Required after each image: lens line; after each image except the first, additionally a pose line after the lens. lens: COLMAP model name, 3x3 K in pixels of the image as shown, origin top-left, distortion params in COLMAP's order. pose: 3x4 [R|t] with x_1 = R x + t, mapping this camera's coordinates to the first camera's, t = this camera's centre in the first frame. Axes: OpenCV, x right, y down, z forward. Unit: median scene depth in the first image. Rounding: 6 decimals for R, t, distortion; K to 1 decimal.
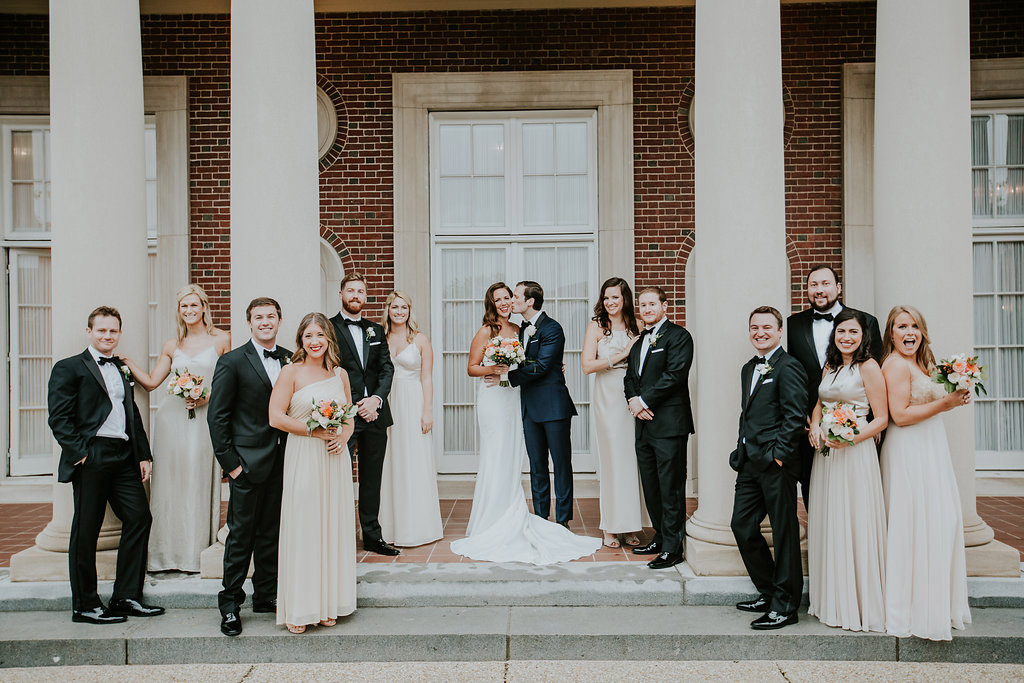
lens RADIAL K [[893.6, 0, 512.0], [0, 893.6, 341.5], [0, 0, 1]] dist [0.001609, 0.000160]
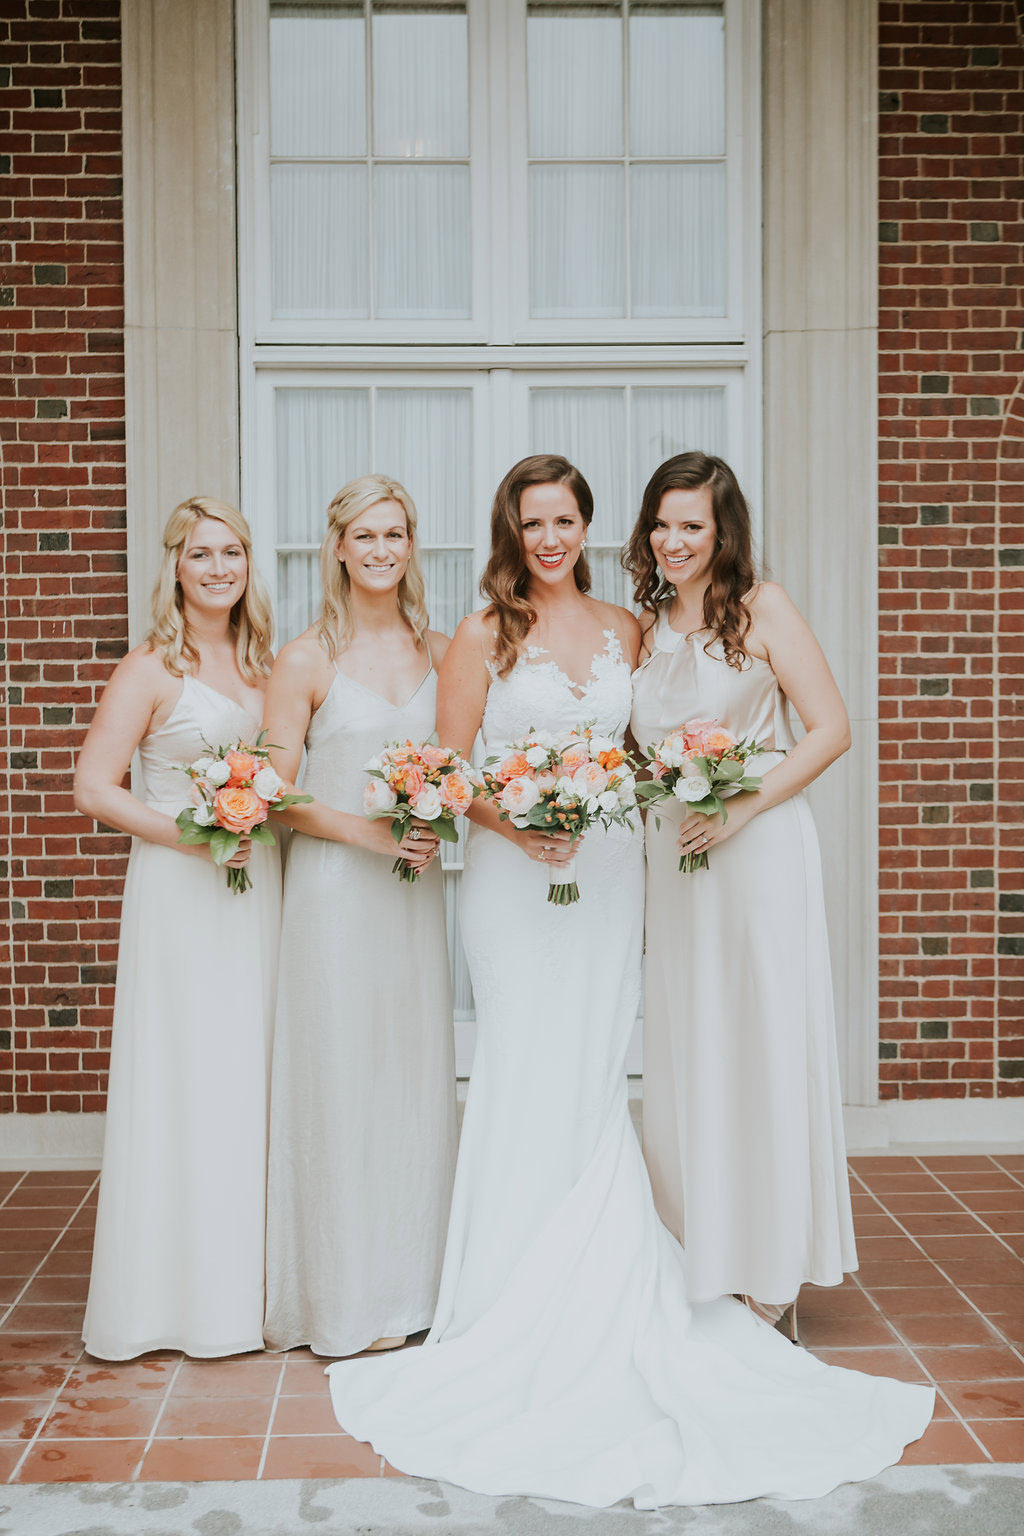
lens RADIAL K [[2067.7, 0, 512.0], [0, 2067.7, 768.0], [0, 0, 1]] dist [-0.019318, -0.037602]
pose [[0.998704, -0.000983, 0.050876, -0.032777], [-0.001599, 0.998713, 0.050692, -0.004852], [-0.050860, -0.050708, 0.997418, 0.255904]]
